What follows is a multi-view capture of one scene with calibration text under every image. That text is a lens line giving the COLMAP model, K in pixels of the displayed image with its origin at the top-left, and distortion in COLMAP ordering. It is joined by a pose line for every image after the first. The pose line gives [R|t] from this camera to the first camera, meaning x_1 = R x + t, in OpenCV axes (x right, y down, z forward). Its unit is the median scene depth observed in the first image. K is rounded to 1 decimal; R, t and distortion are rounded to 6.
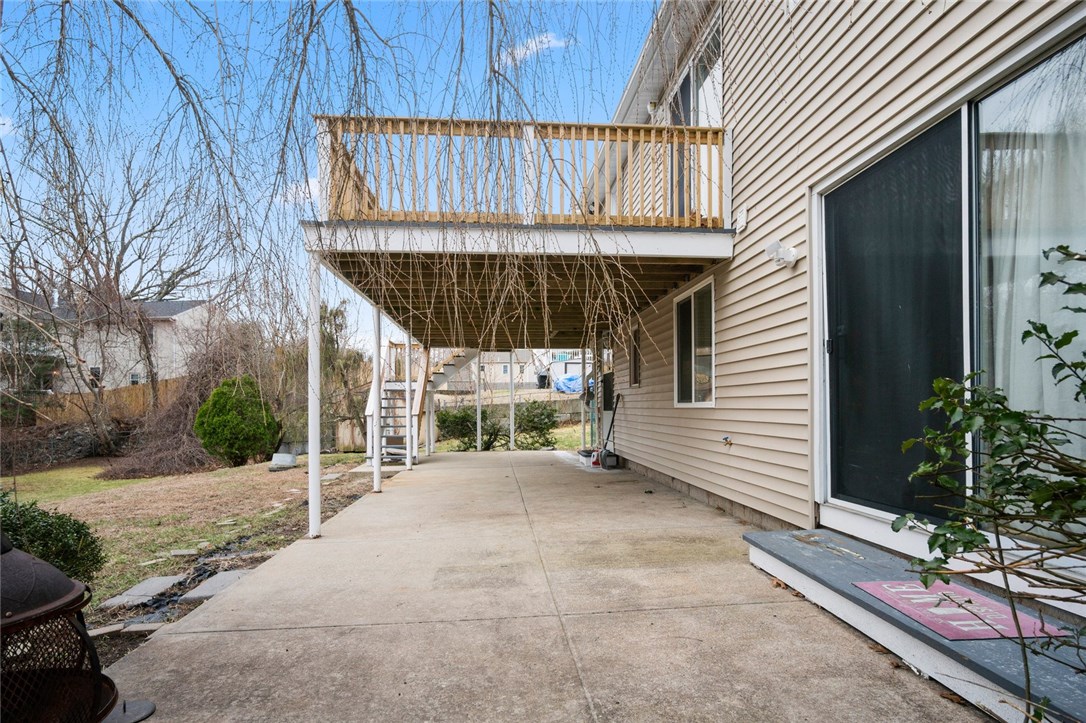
lens RADIAL K [[604.6, 0, 543.0], [0, 604.6, 361.5], [0, 0, 1]] dist [-0.003215, 0.000024]
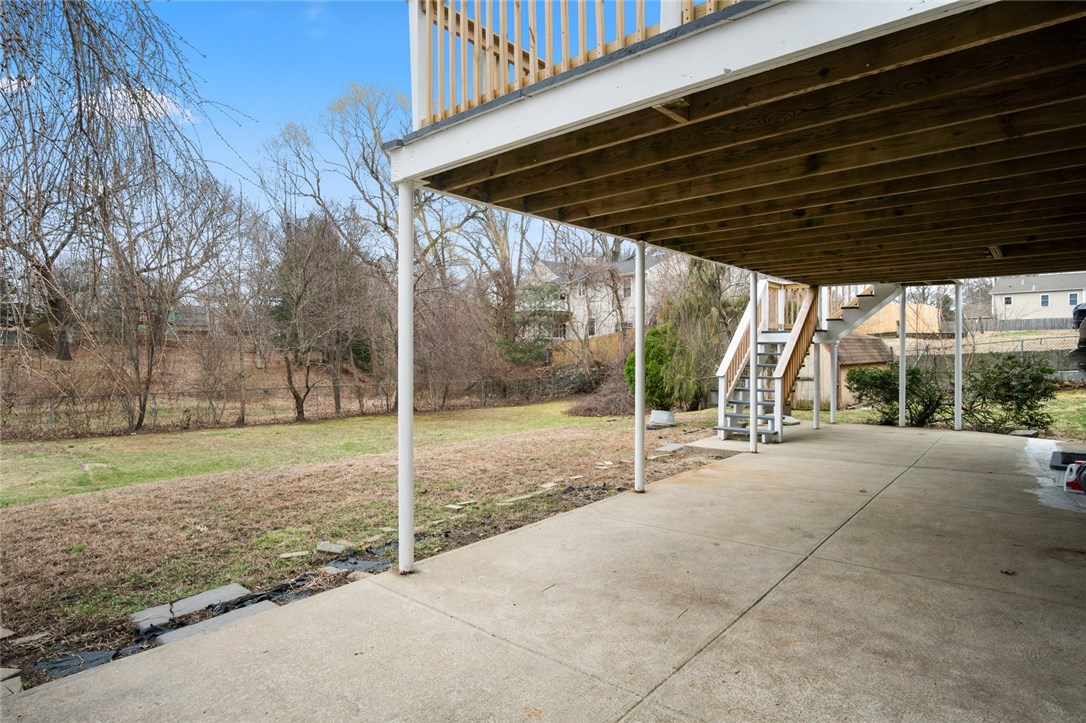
lens RADIAL K [[594.6, 0, 535.8], [0, 594.6, 355.7], [0, 0, 1]] dist [-0.019385, -0.000379]
pose [[0.704471, 0.012617, -0.709621, 0.080979], [0.050358, 0.996433, 0.067709, -0.004386], [0.707944, -0.083434, 0.701323, 0.209583]]
